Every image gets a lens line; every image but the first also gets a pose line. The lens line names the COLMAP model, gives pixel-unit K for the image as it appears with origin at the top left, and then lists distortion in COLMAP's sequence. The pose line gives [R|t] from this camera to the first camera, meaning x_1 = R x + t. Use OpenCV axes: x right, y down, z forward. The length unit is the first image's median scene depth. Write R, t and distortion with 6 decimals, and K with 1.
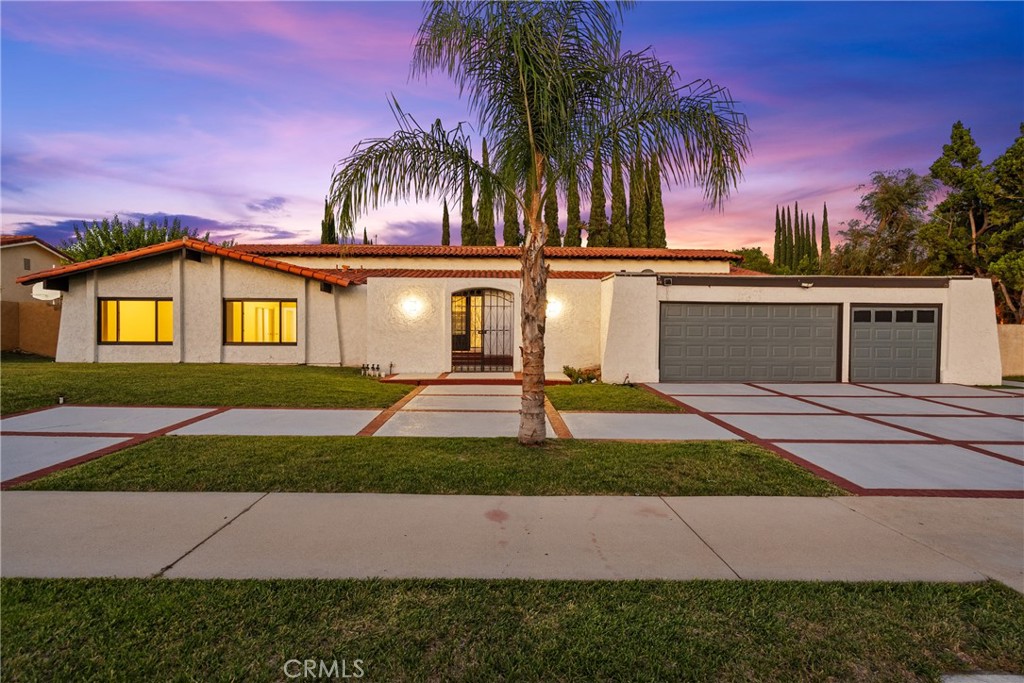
lens RADIAL K [[476.9, 0, 514.6], [0, 476.9, 341.8], [0, 0, 1]] dist [-0.011484, 0.007147]
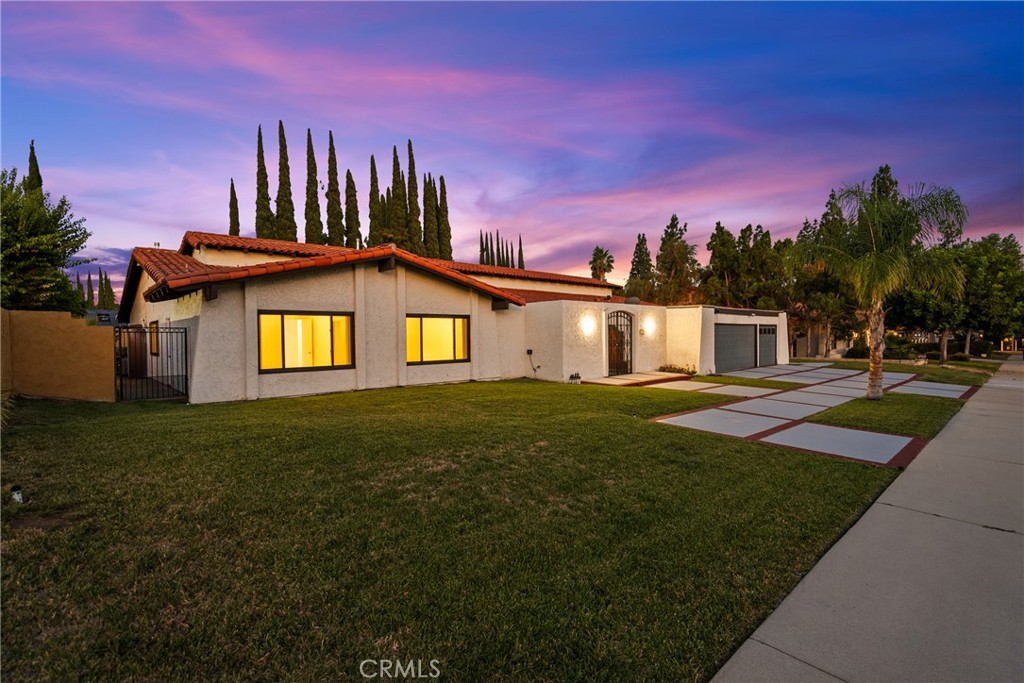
lens RADIAL K [[476.9, 0, 514.6], [0, 476.9, 341.8], [0, 0, 1]] dist [-0.011484, 0.007147]
pose [[0.752222, -0.021313, 0.658565, -1.055797], [0.024176, 0.999696, 0.004738, -0.037532], [-0.658466, 0.012357, 0.752509, 0.184163]]
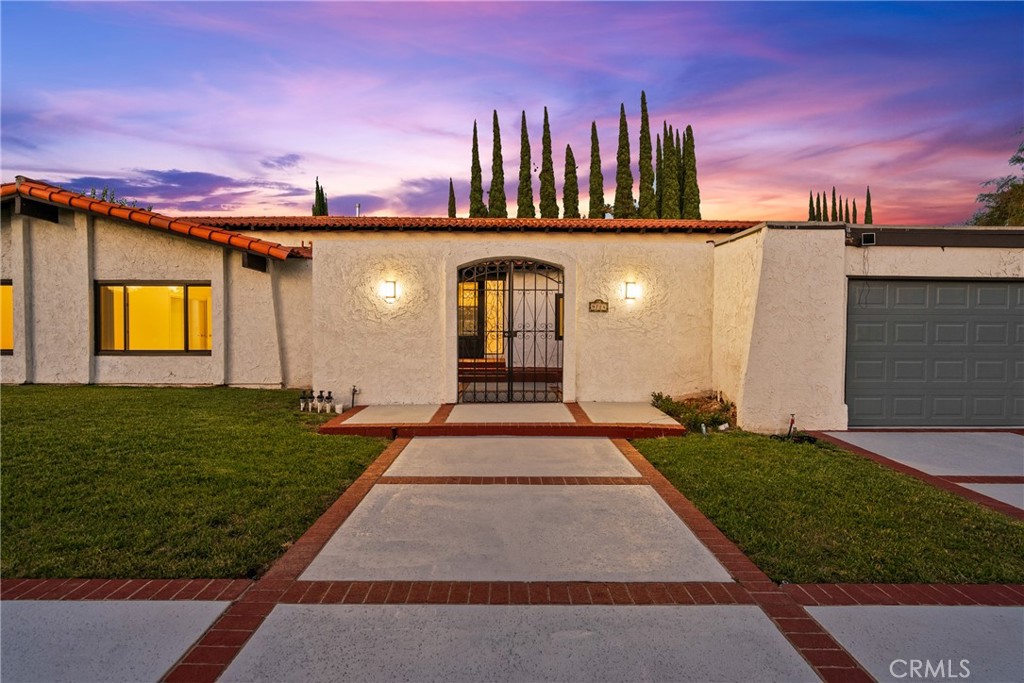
lens RADIAL K [[476.9, 0, 514.6], [0, 476.9, 341.8], [0, 0, 1]] dist [-0.011484, 0.007147]
pose [[0.999881, -0.001533, -0.015328, -0.048572], [0.001616, 0.999984, 0.005395, -0.013035], [0.015319, -0.005419, 0.999868, 0.381203]]
